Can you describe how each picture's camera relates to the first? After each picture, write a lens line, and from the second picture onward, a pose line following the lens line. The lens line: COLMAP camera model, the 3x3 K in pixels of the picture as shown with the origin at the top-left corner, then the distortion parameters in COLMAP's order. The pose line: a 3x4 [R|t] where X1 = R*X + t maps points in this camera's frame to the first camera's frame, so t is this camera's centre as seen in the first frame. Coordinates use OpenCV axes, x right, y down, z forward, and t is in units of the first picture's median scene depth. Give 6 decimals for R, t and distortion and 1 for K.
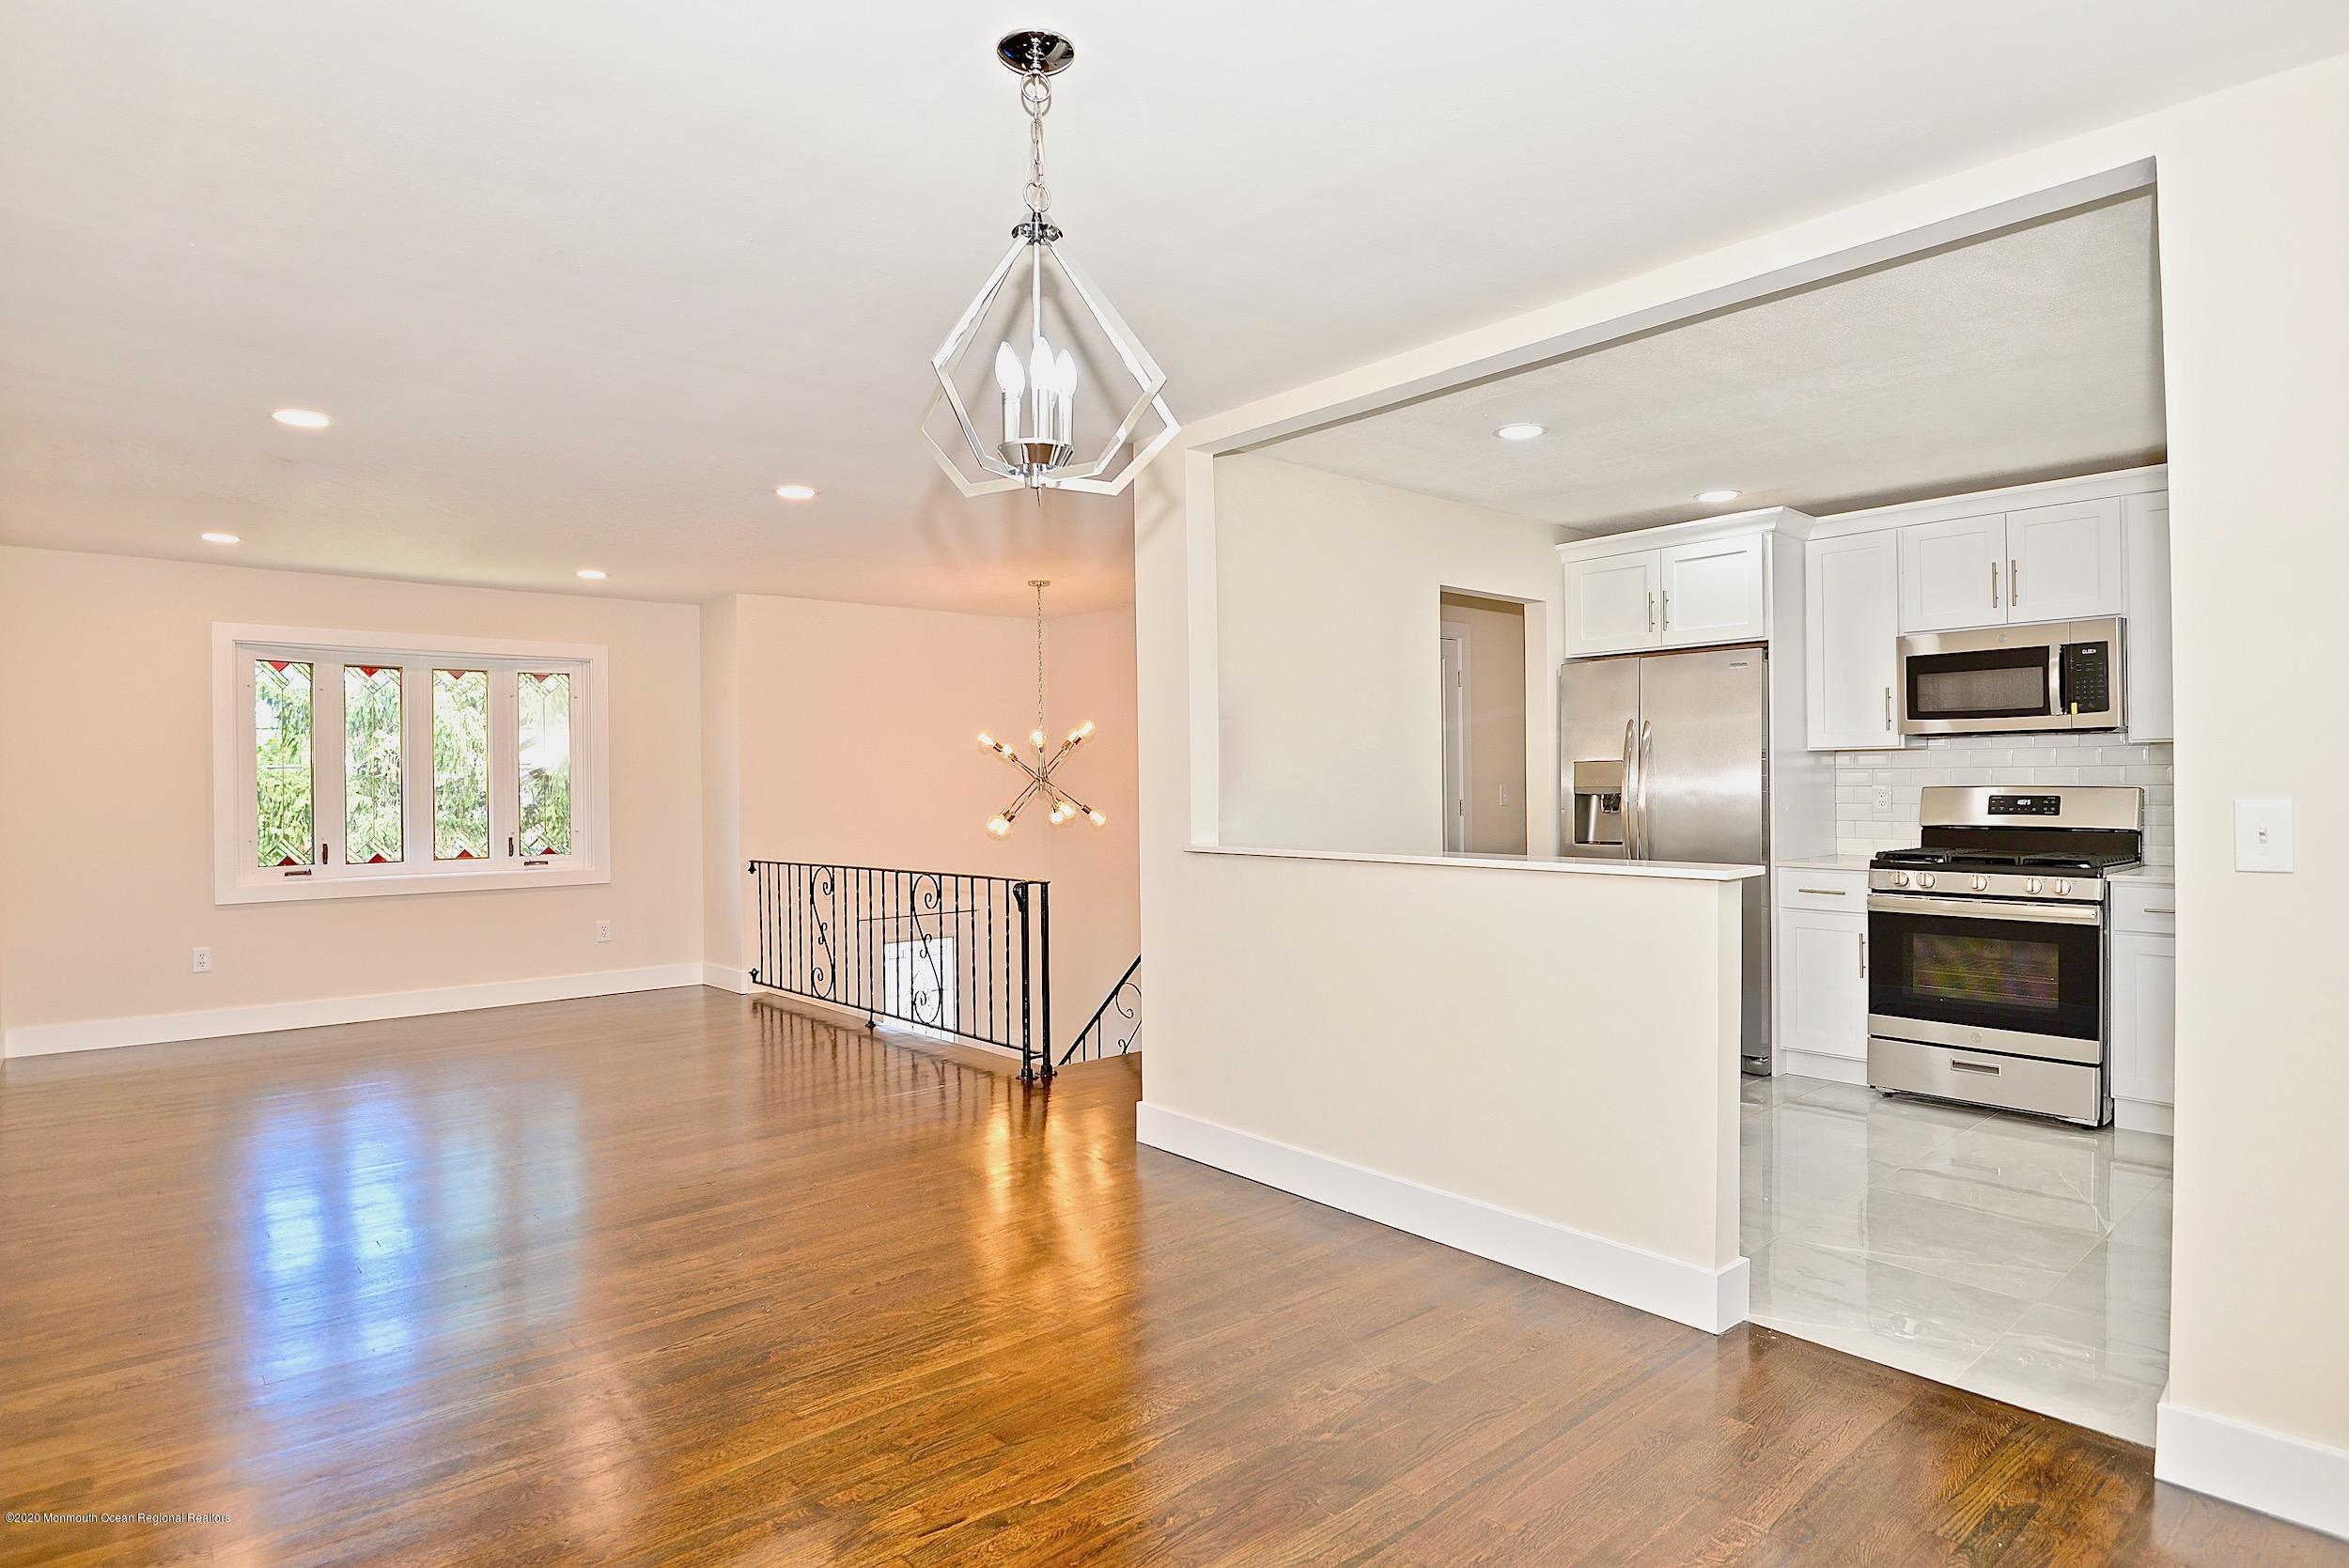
lens RADIAL K [[1248.4, 0, 1150.3], [0, 1248.4, 777.6], [0, 0, 1]] dist [0.011404, -0.032928]
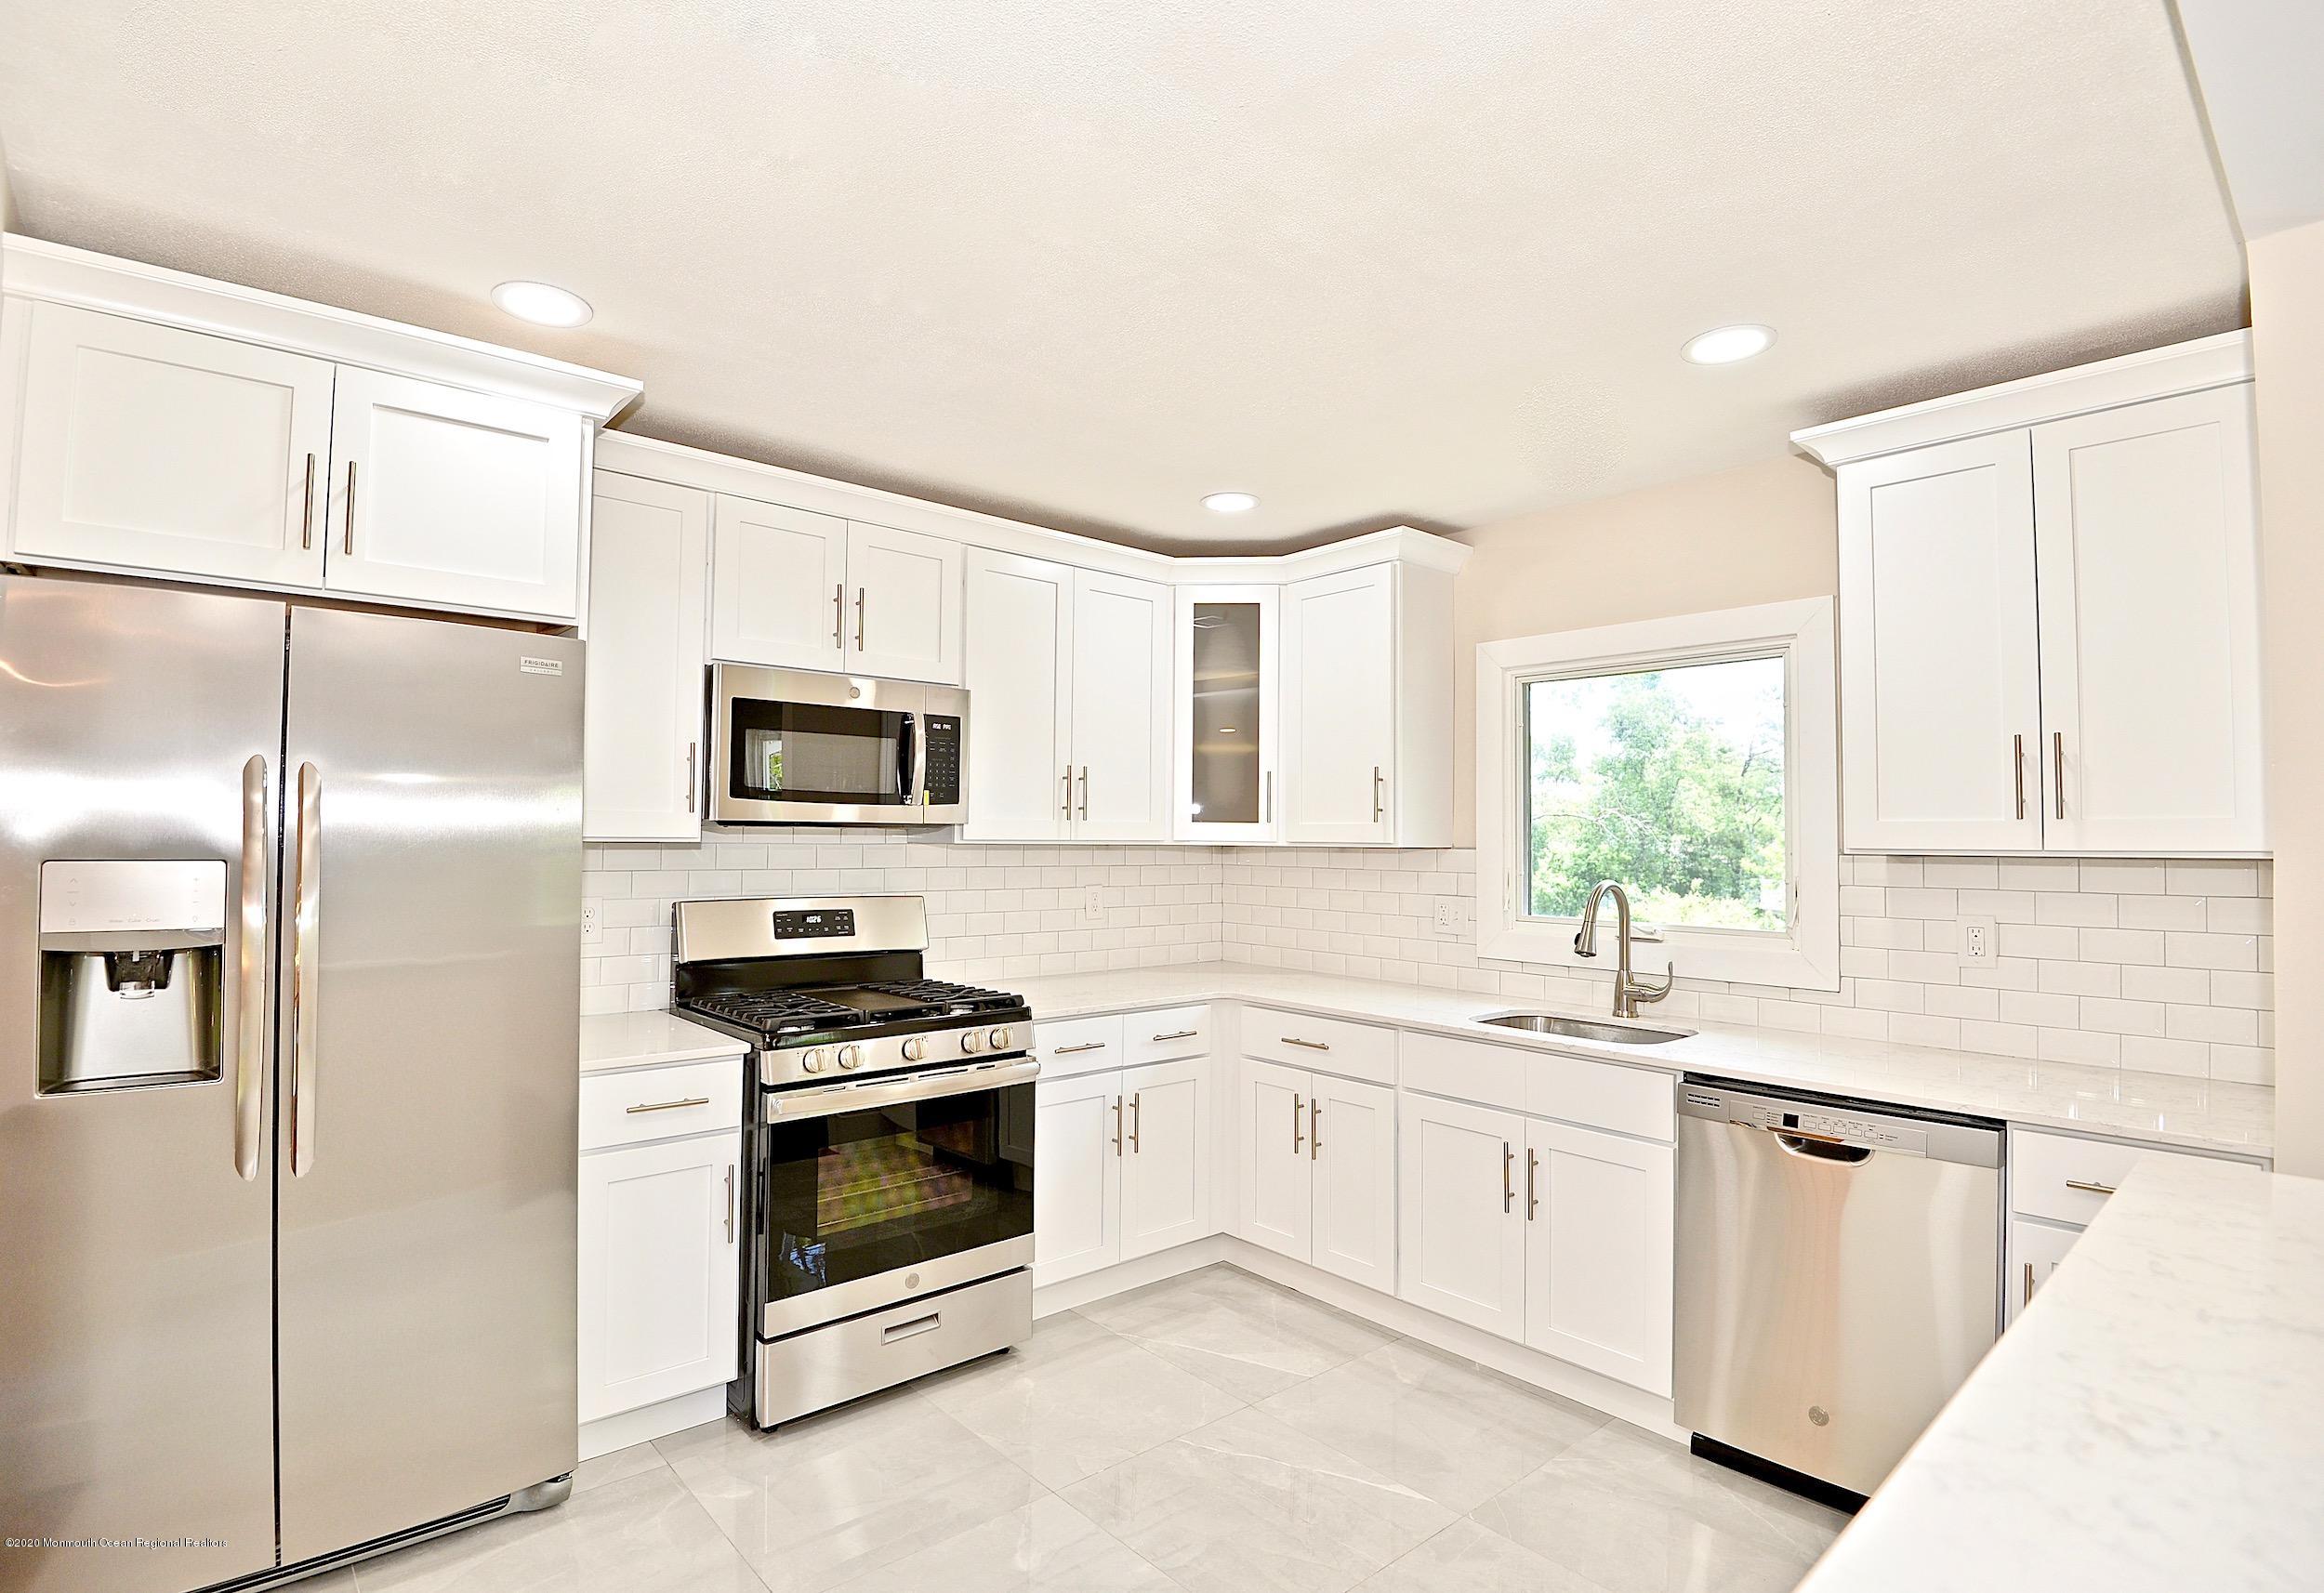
lens RADIAL K [[1132.8, 0, 1116.5], [0, 1132.8, 797.5], [0, 0, 1]] dist [0.001563, -0.027263]
pose [[0.013620, 0.045959, 0.998850, 0.039146], [-0.012848, 0.998869, -0.045785, -0.023540], [-0.999825, -0.012210, 0.014195, 0.813809]]
